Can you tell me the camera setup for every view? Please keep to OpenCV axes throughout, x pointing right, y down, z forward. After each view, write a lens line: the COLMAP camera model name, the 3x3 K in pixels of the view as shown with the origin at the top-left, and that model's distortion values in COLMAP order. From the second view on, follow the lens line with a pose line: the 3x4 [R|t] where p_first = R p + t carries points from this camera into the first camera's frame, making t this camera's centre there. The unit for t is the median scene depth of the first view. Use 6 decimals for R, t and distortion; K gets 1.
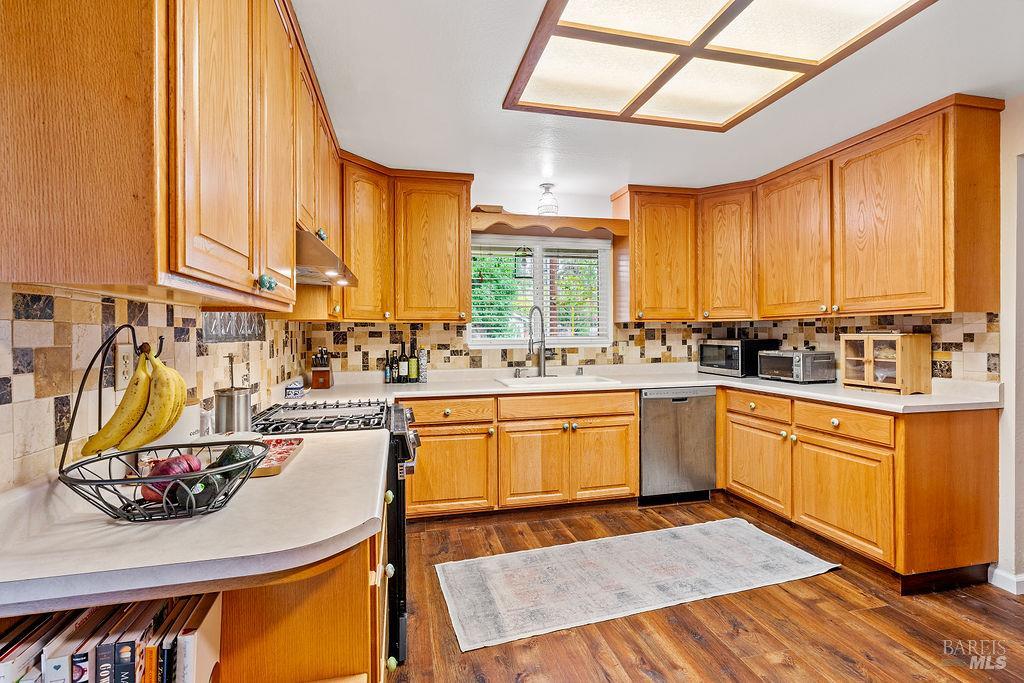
lens RADIAL K [[467.4, 0, 496.9], [0, 467.4, 338.4], [0, 0, 1]] dist [-0.009673, 0.006057]
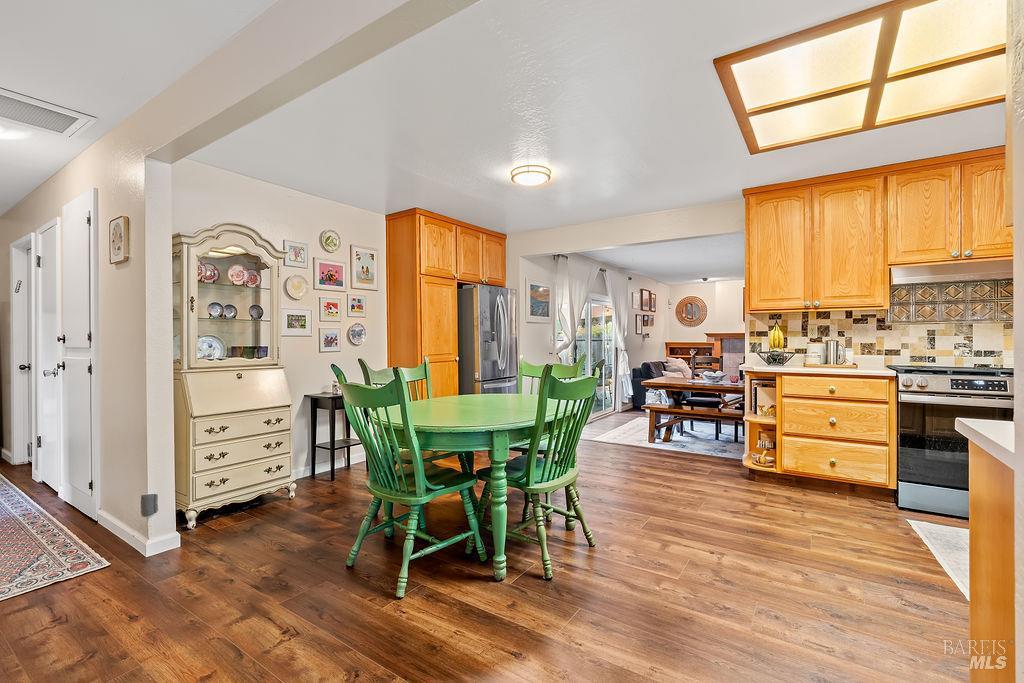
lens RADIAL K [[467.4, 0, 511.6], [0, 467.4, 337.3], [0, 0, 1]] dist [-0.009673, 0.006057]
pose [[-0.725158, 0.005125, -0.688564, 1.051271], [-0.000328, 0.999970, 0.007788, 0.026306], [0.688583, 0.005873, -0.725134, 0.654492]]
